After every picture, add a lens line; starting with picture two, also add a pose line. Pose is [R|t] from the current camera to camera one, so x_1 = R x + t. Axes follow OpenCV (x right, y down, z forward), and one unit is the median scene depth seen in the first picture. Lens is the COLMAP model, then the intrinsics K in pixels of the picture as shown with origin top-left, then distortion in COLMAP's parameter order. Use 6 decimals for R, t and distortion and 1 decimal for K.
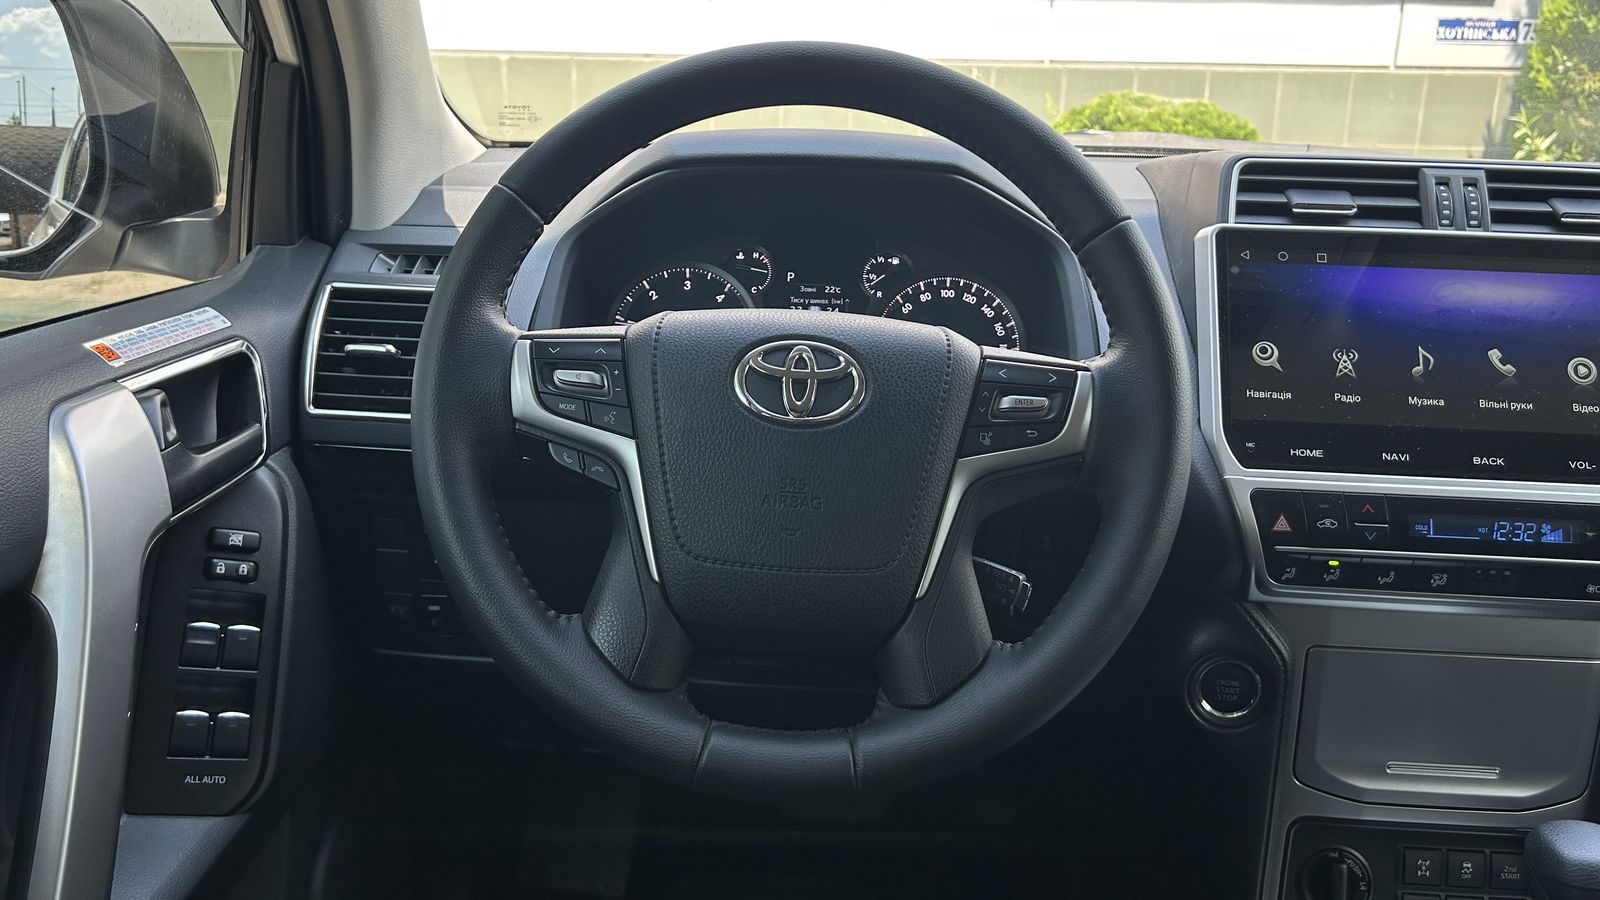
lens RADIAL K [[1392.4, 0, 797.8], [0, 1392.4, 410.8], [0, 0, 1]] dist [0.095076, -0.188249]
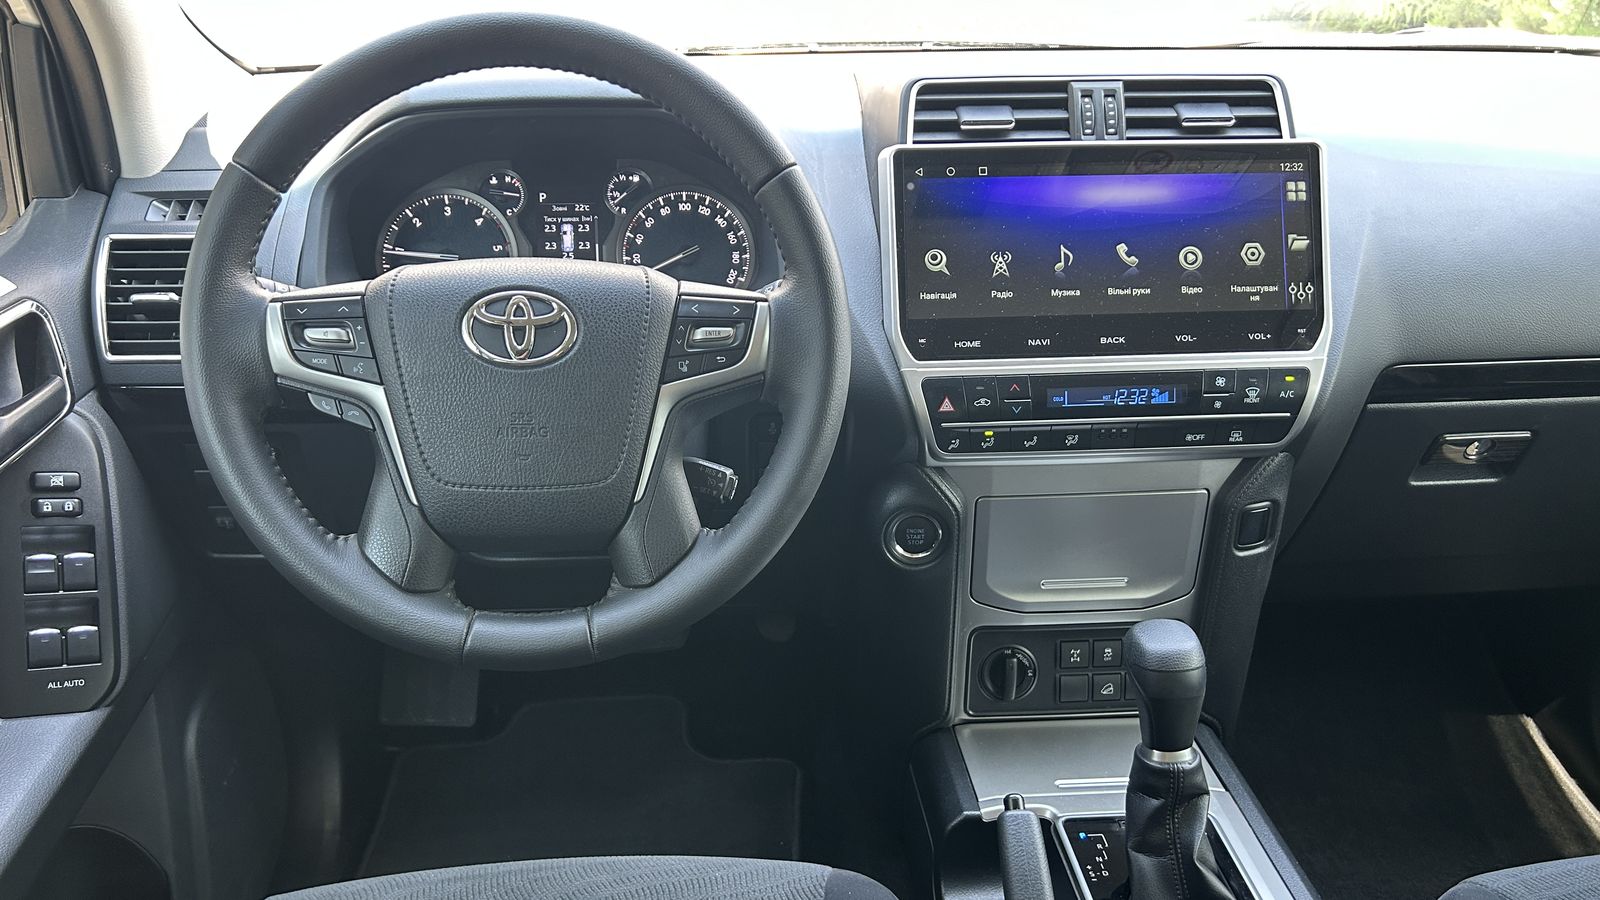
lens RADIAL K [[1282.3, 0, 798.6], [0, 1282.3, 549.4], [0, 0, 1]] dist [0.123926, -0.261476]
pose [[0.992242, -0.082059, 0.093393, 0.095376], [0.058322, 0.970671, 0.233232, -0.065124], [-0.109792, -0.225976, 0.967926, -0.102820]]
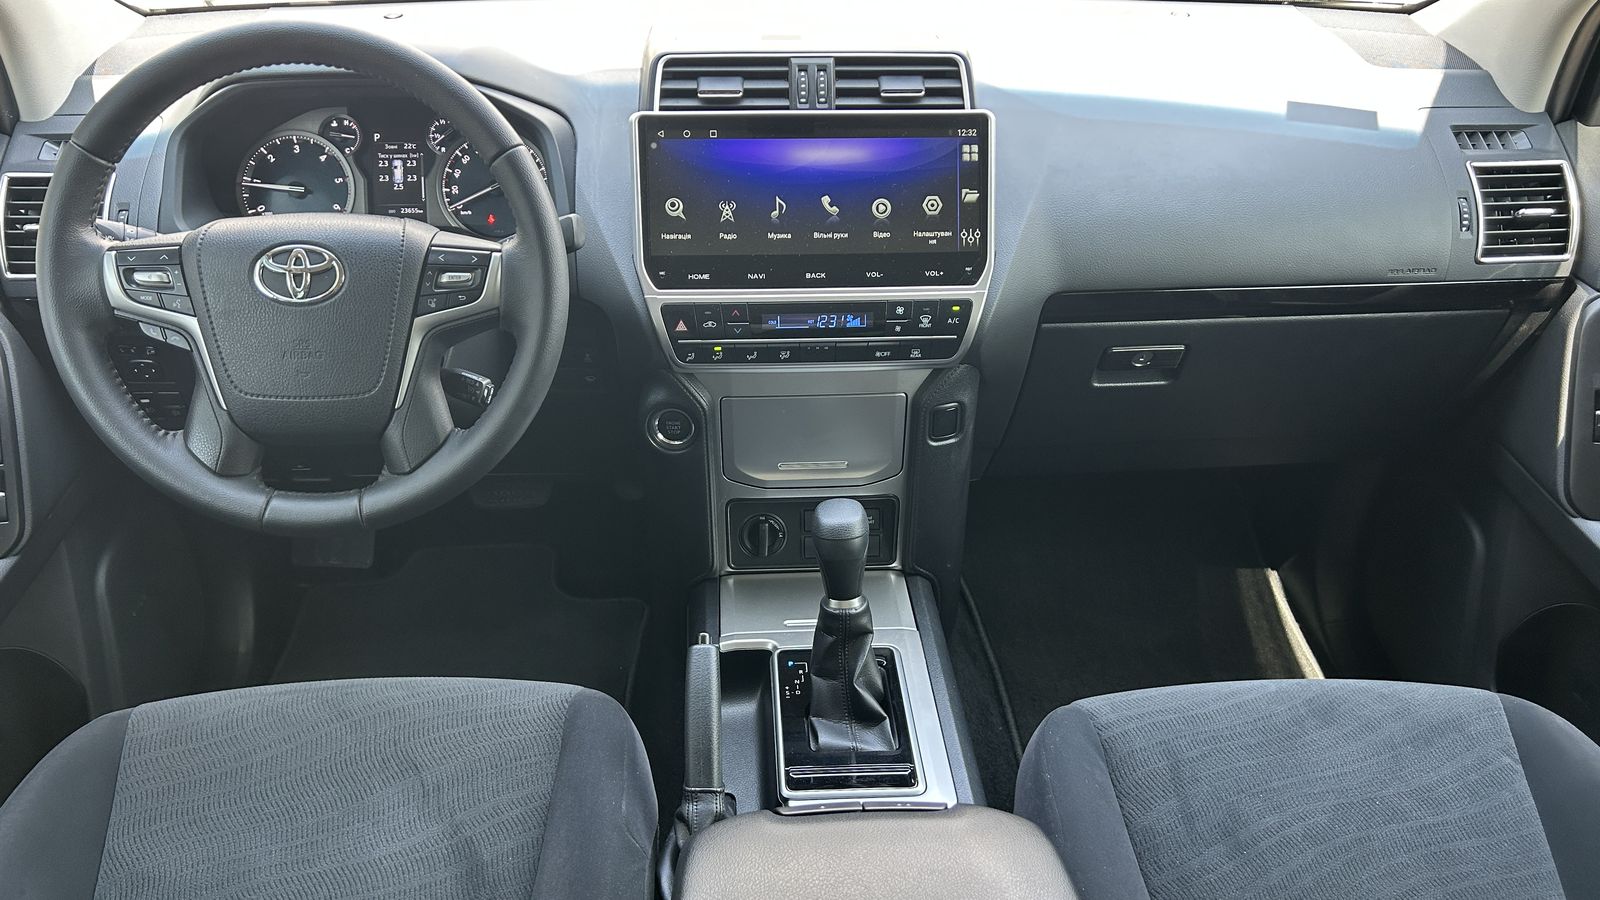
lens RADIAL K [[1228.9, 0, 802.7], [0, 1228.9, 513.9], [0, 0, 1]] dist [0.078398, -0.106215]
pose [[0.993642, -0.077346, 0.081814, 0.337582], [0.046339, 0.943220, 0.328920, -0.158095], [-0.102610, -0.323038, 0.940807, -0.341736]]
